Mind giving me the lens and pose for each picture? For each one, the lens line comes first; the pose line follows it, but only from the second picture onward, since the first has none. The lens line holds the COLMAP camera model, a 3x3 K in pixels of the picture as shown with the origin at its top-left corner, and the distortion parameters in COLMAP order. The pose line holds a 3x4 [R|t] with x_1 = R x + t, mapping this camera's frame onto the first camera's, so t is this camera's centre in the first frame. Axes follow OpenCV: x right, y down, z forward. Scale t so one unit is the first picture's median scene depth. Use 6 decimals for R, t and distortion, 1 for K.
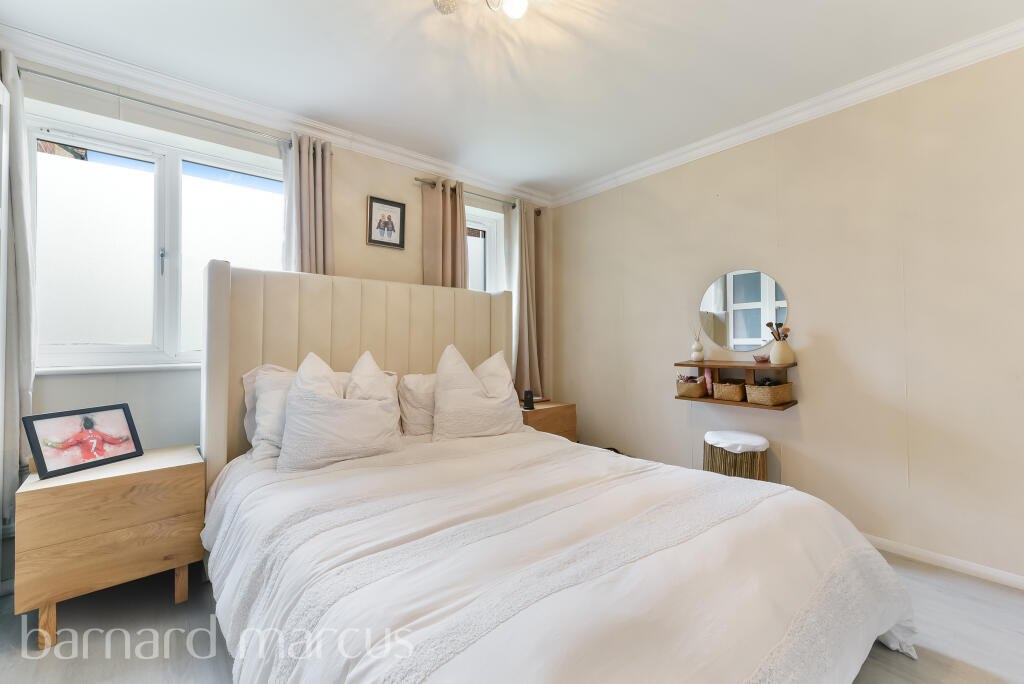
lens RADIAL K [[414.3, 0, 511.2], [0, 414.3, 335.2], [0, 0, 1]] dist [0.001467, 0.000060]
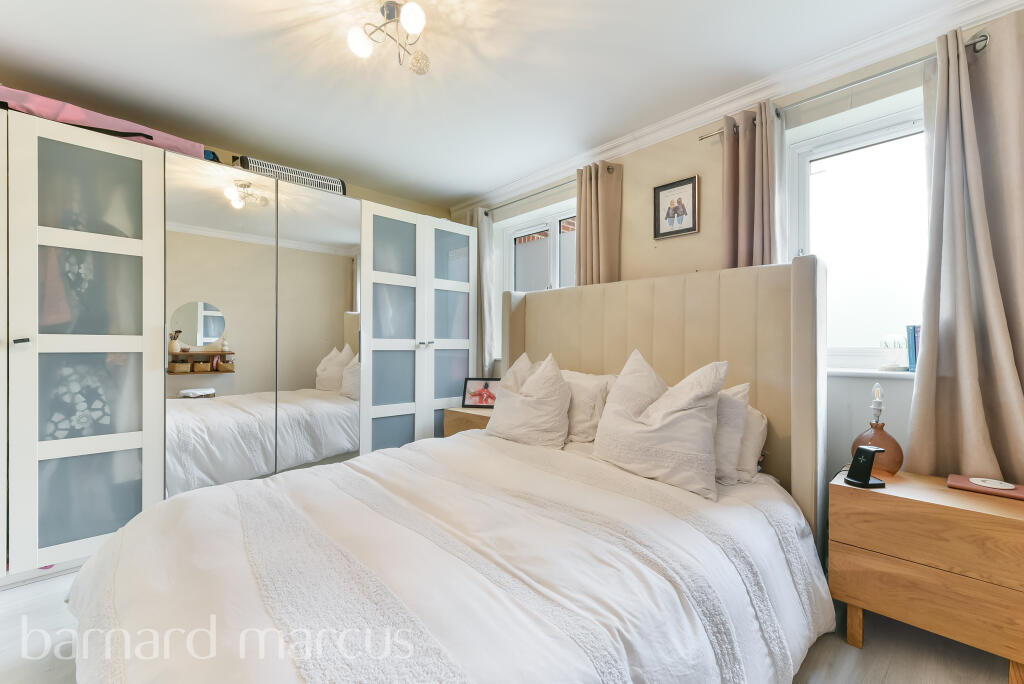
lens RADIAL K [[414.3, 0, 511.3], [0, 414.3, 346.6], [0, 0, 1]] dist [0.001467, 0.000060]
pose [[0.067260, 0.013369, -0.997646, 0.609725], [0.011915, 0.999828, 0.014202, 0.002610], [0.997664, -0.012842, 0.067089, 0.661983]]
